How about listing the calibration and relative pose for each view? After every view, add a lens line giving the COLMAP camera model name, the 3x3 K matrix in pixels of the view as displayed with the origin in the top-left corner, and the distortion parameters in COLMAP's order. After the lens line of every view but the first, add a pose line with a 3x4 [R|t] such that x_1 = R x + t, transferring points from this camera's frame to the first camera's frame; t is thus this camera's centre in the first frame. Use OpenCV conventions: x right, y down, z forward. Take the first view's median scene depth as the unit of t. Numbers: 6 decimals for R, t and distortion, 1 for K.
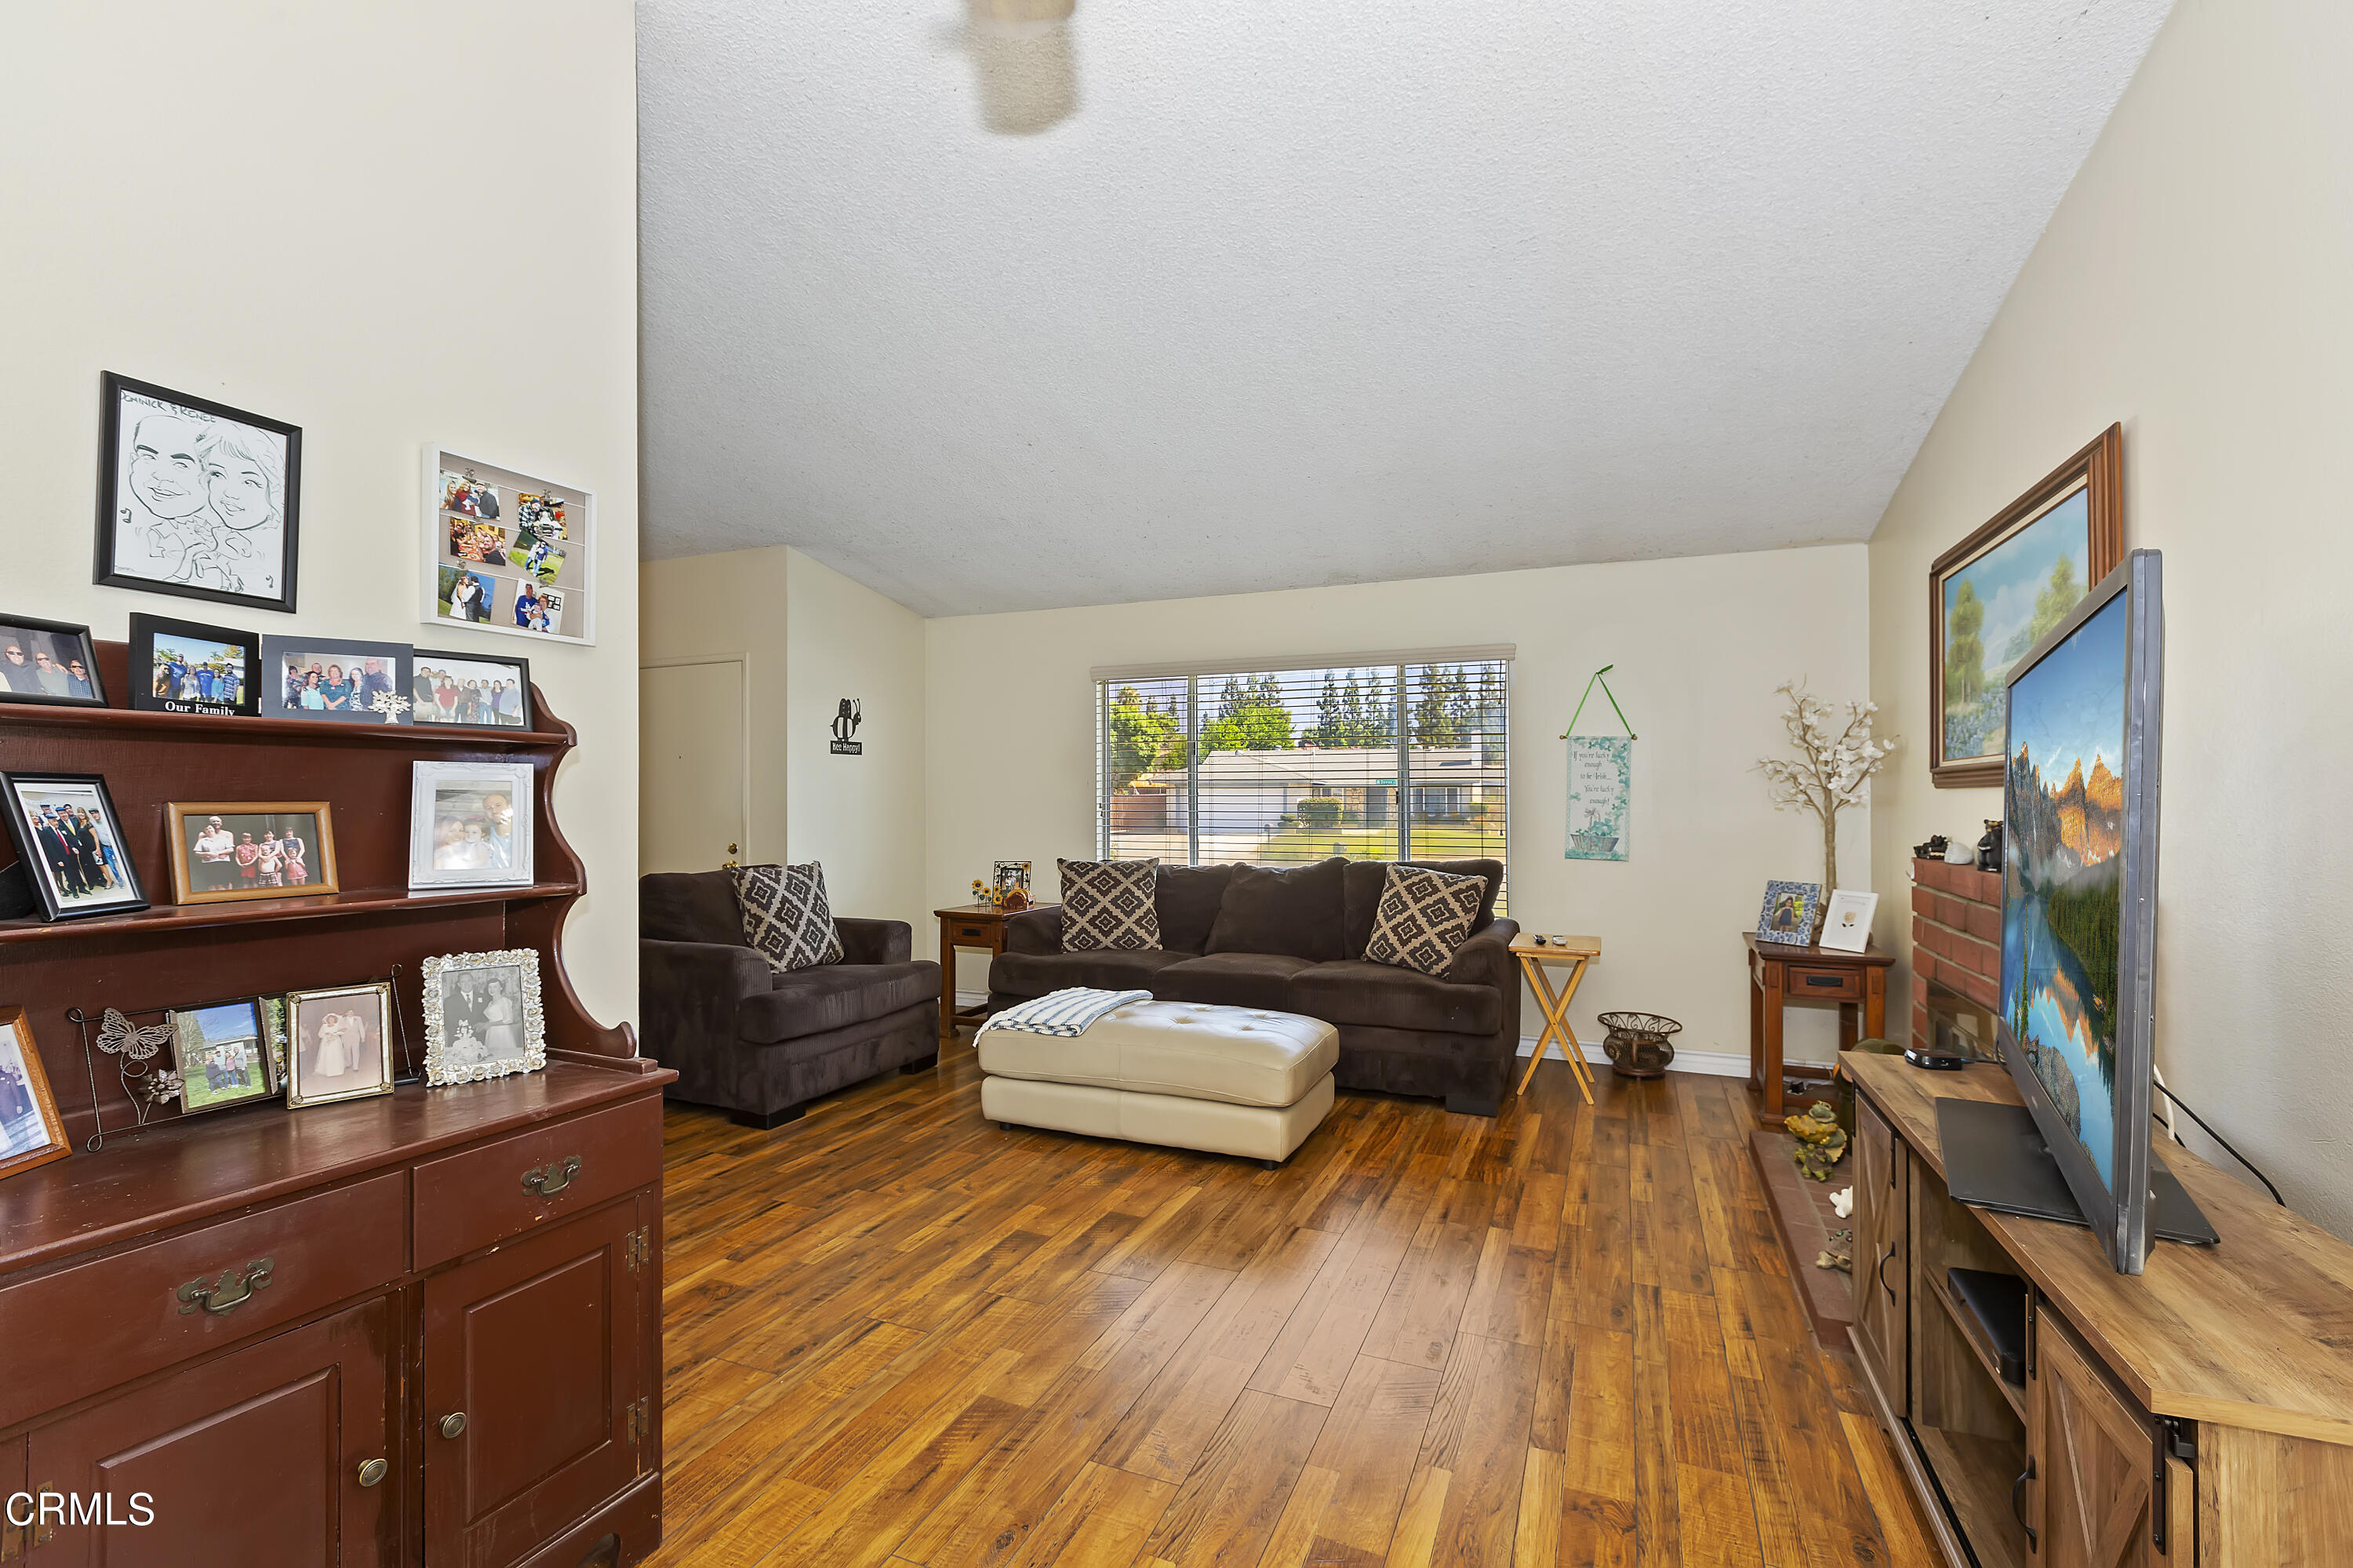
lens RADIAL K [[1053.3, 0, 1176.5], [0, 1053.3, 784.0], [0, 0, 1]] dist [-0.000385, -0.000289]
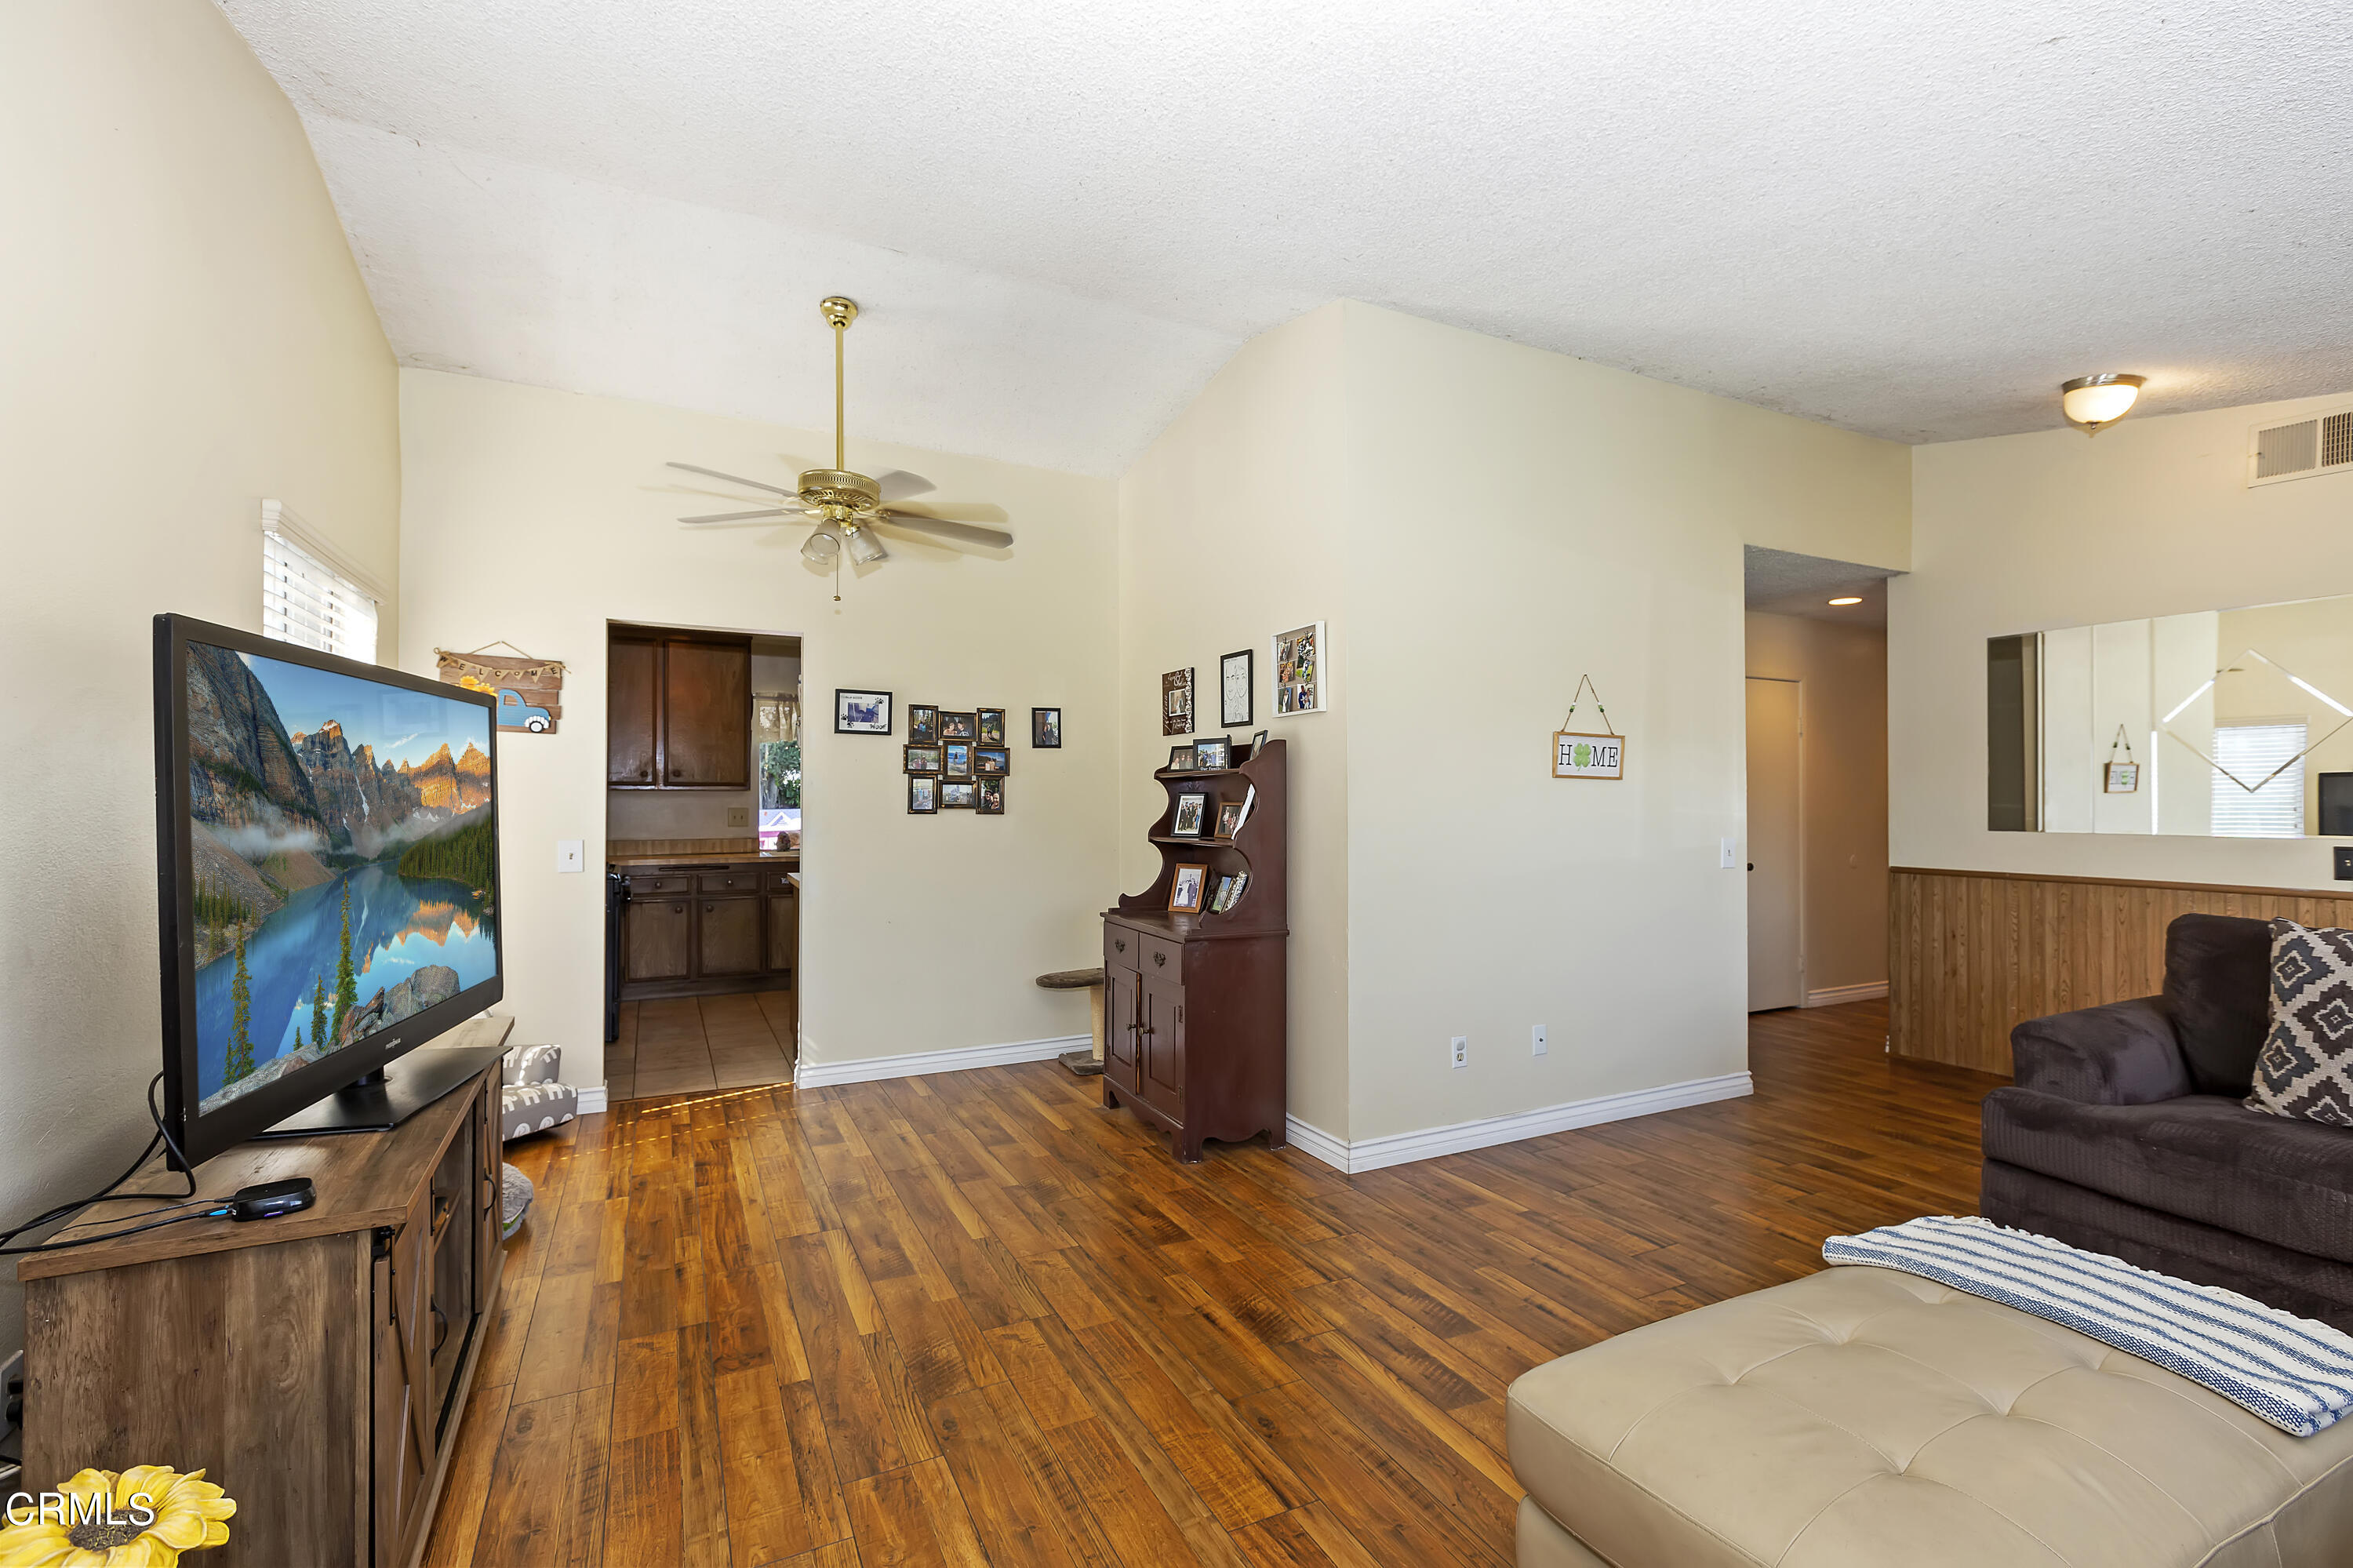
lens RADIAL K [[1053.3, 0, 1176.5], [0, 1053.3, 784.0], [0, 0, 1]] dist [-0.000385, -0.000289]
pose [[-0.655956, -0.015363, -0.754643, 0.929431], [0.008299, 0.999586, -0.027564, 0.034205], [0.754754, -0.024344, -0.655557, 2.032225]]
